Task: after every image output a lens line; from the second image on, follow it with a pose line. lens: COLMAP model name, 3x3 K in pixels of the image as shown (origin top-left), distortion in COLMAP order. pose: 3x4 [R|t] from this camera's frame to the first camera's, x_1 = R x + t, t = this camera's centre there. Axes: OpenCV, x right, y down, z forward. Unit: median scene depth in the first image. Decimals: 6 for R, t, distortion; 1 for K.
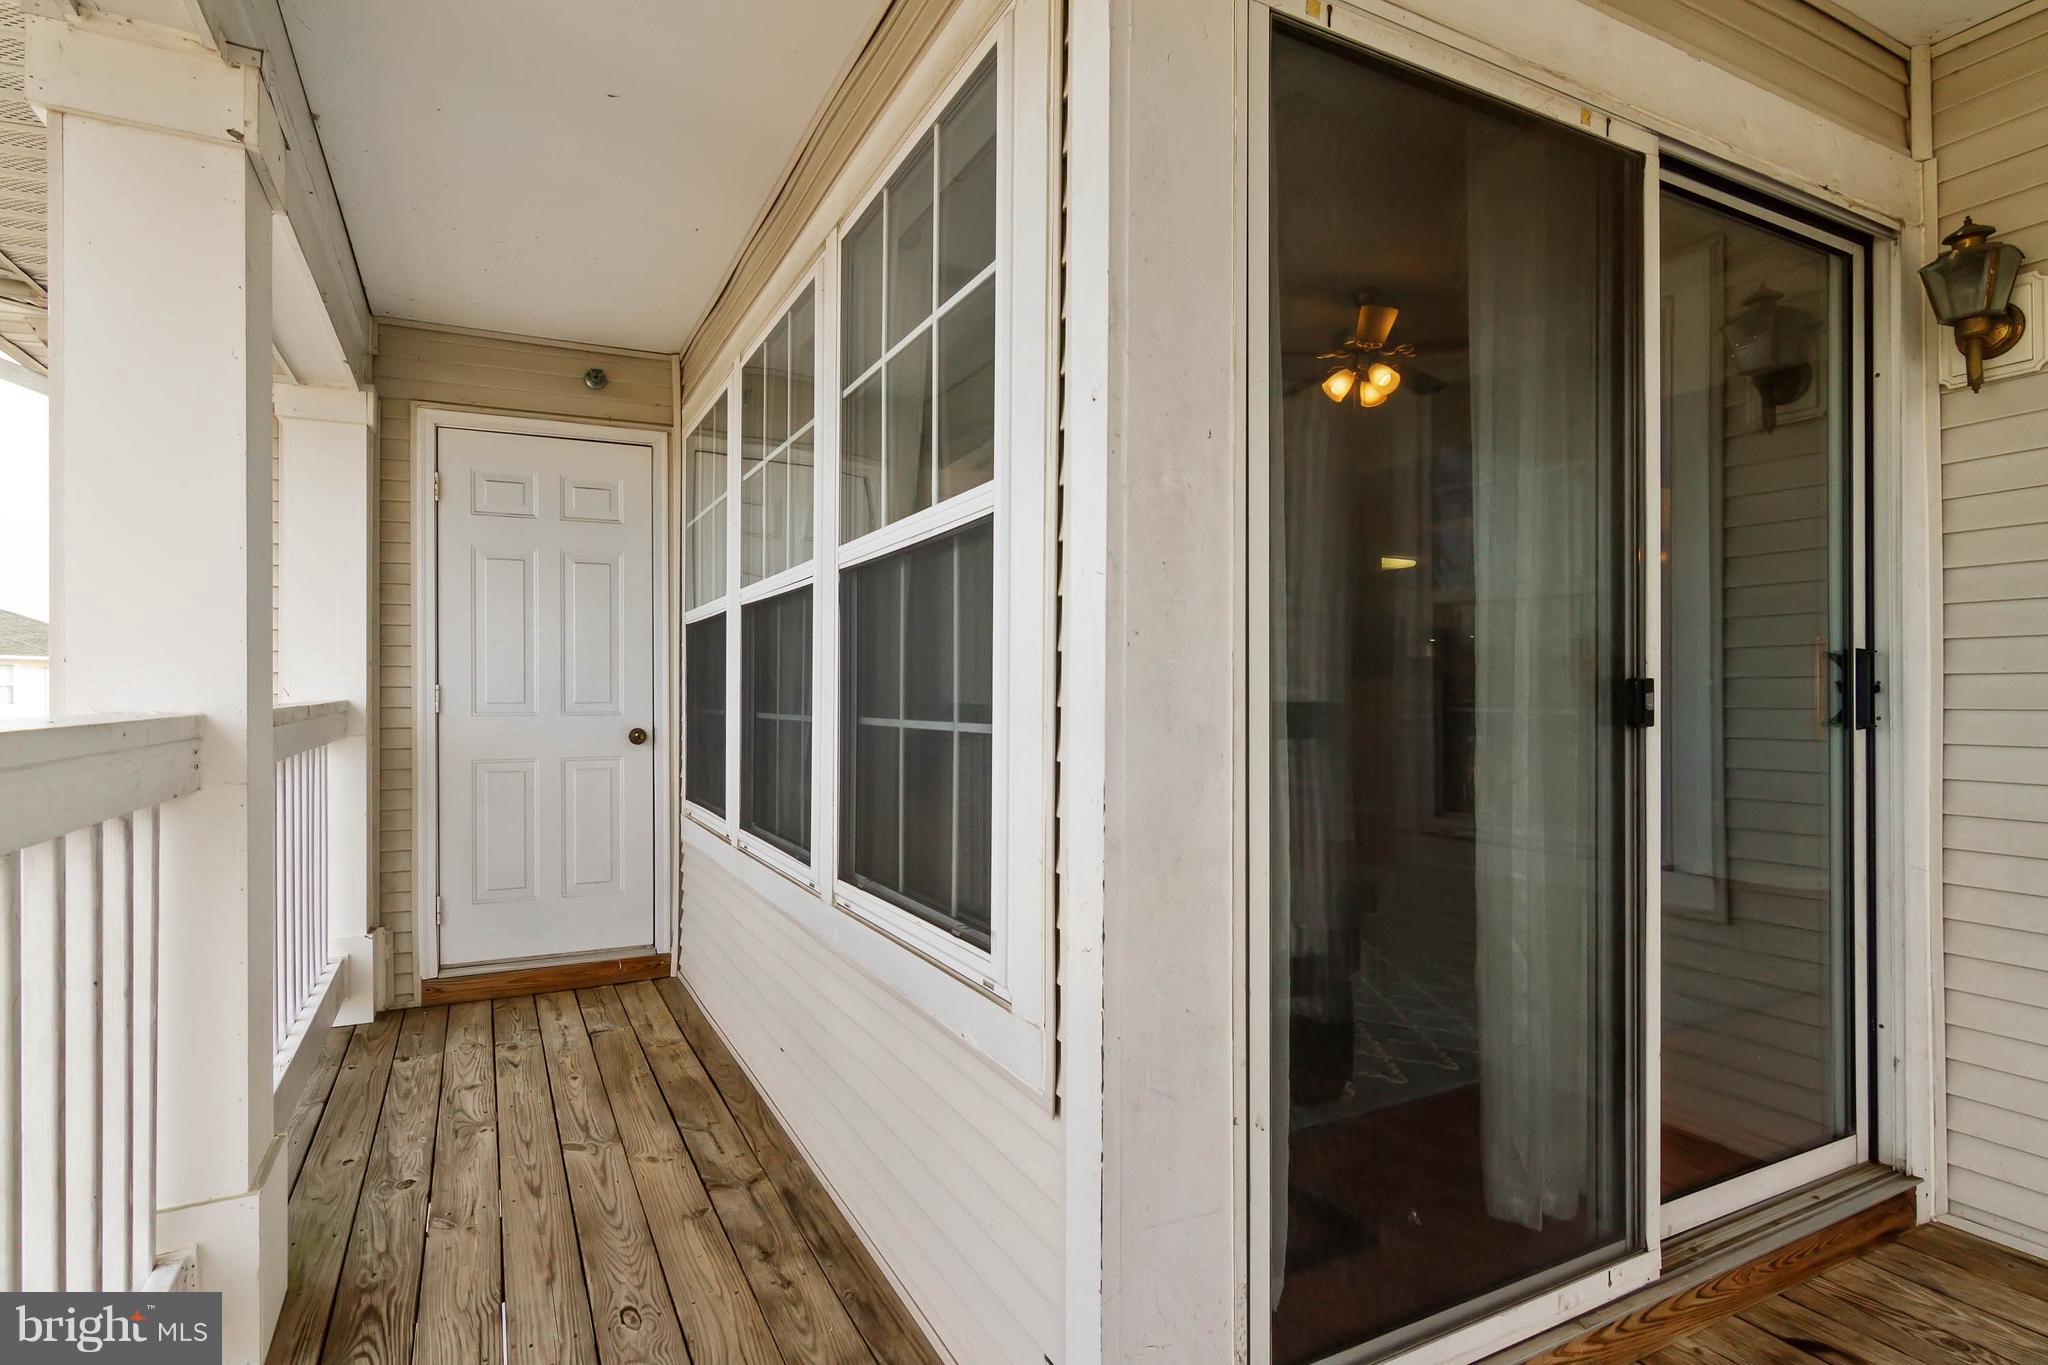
lens RADIAL K [[1039.6, 0, 1042.1], [0, 1039.6, 700.9], [0, 0, 1]] dist [0.000653, 0.001180]
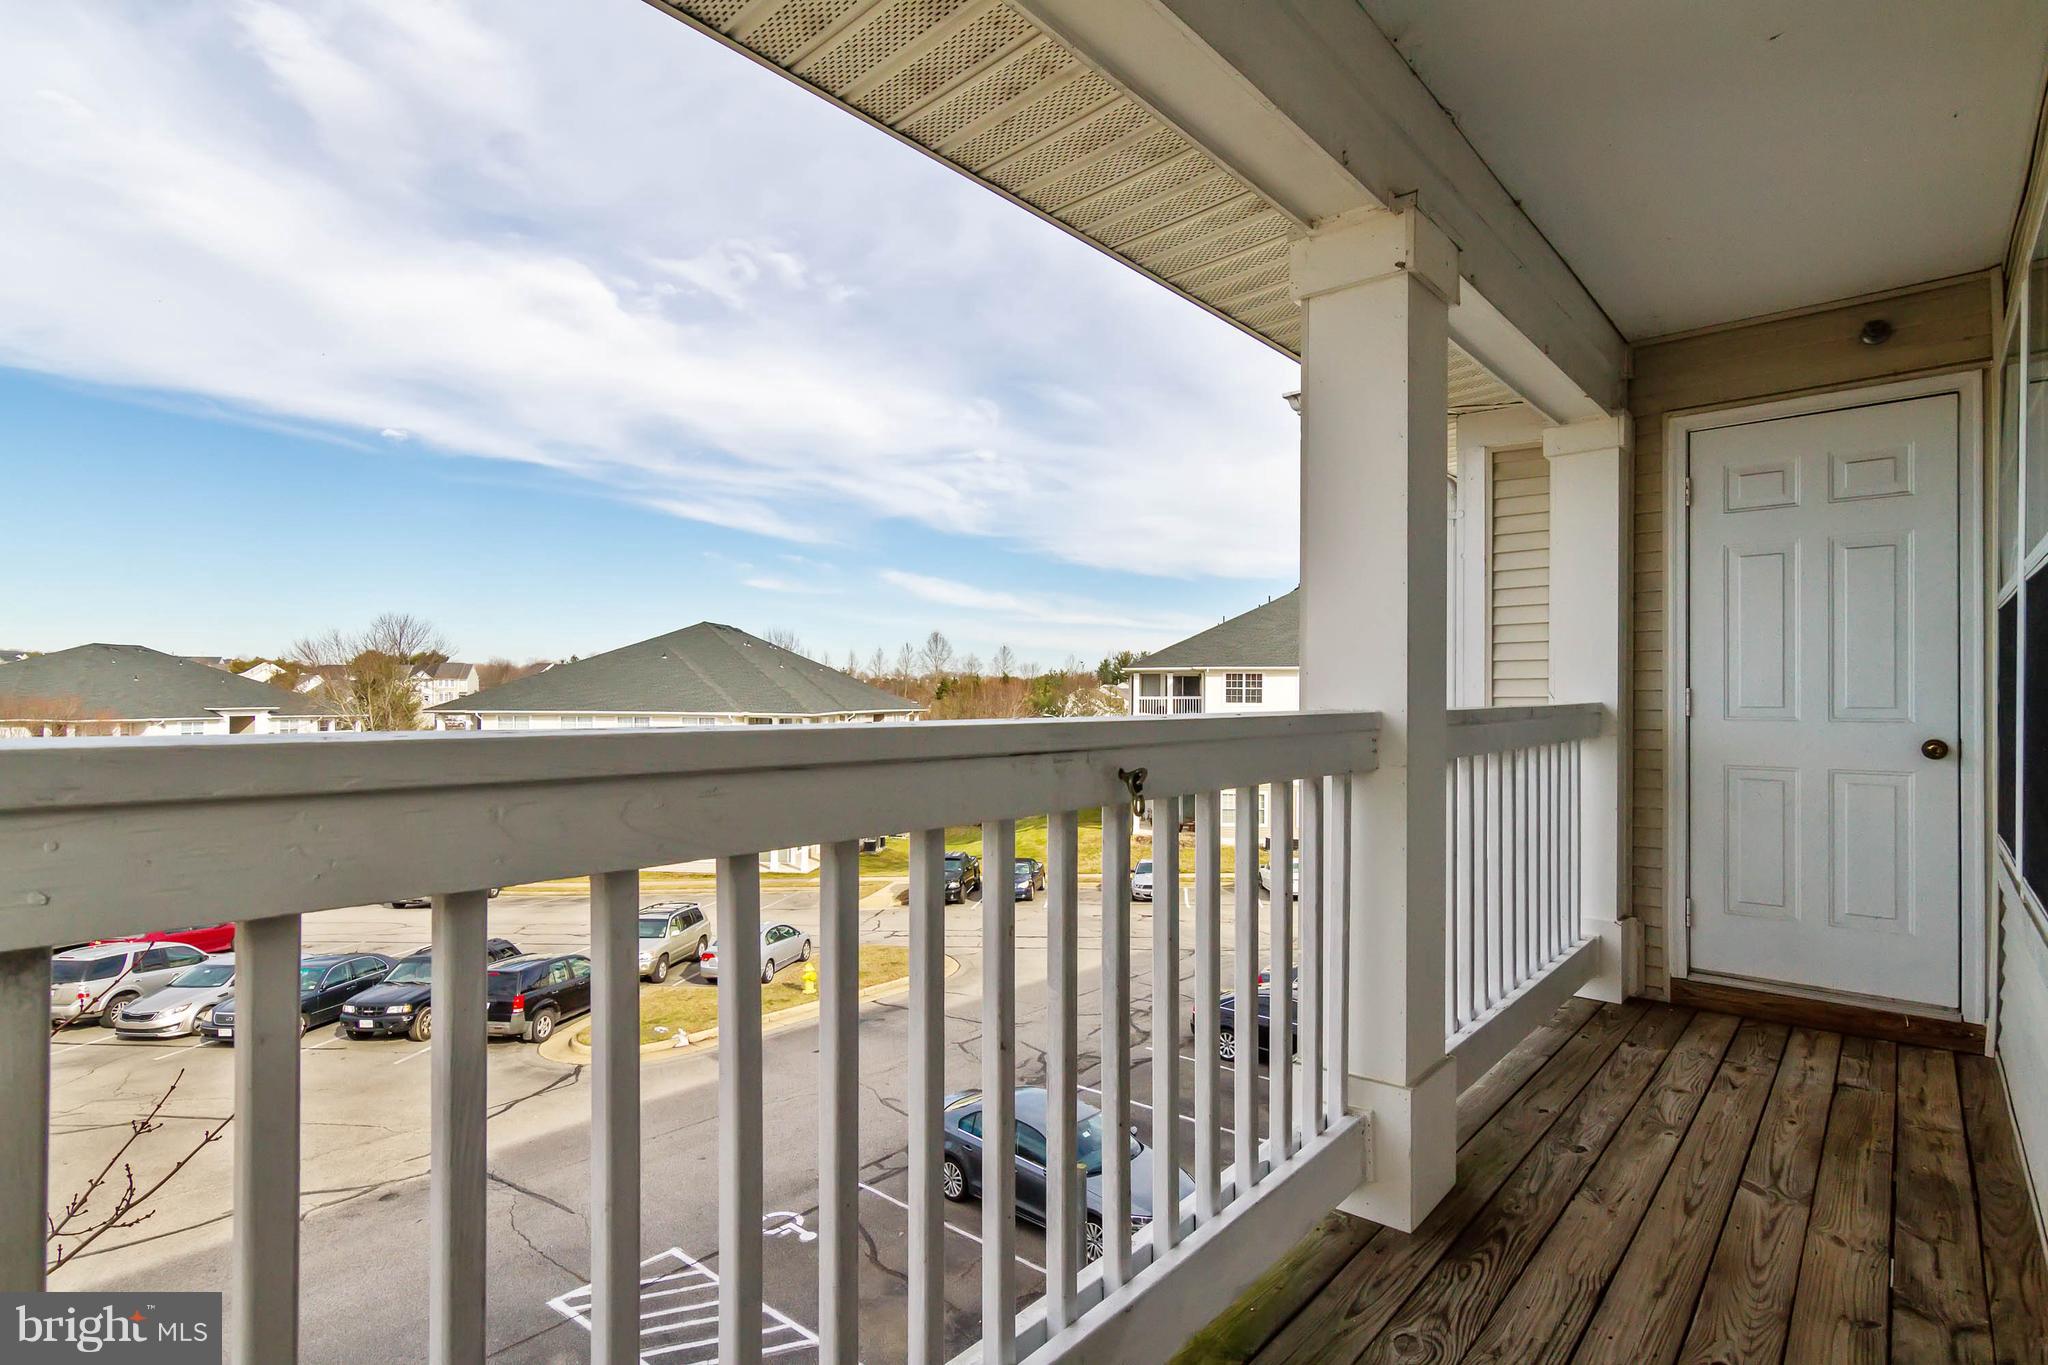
lens RADIAL K [[1045.2, 0, 1068.5], [0, 1045.2, 696.6], [0, 0, 1]] dist [0.001272, 0.002052]
pose [[0.393298, 0.002391, -0.919408, 0.130968], [-0.008938, 0.999959, -0.001222, -0.000845], [0.919368, 0.008698, 0.393303, 0.056583]]
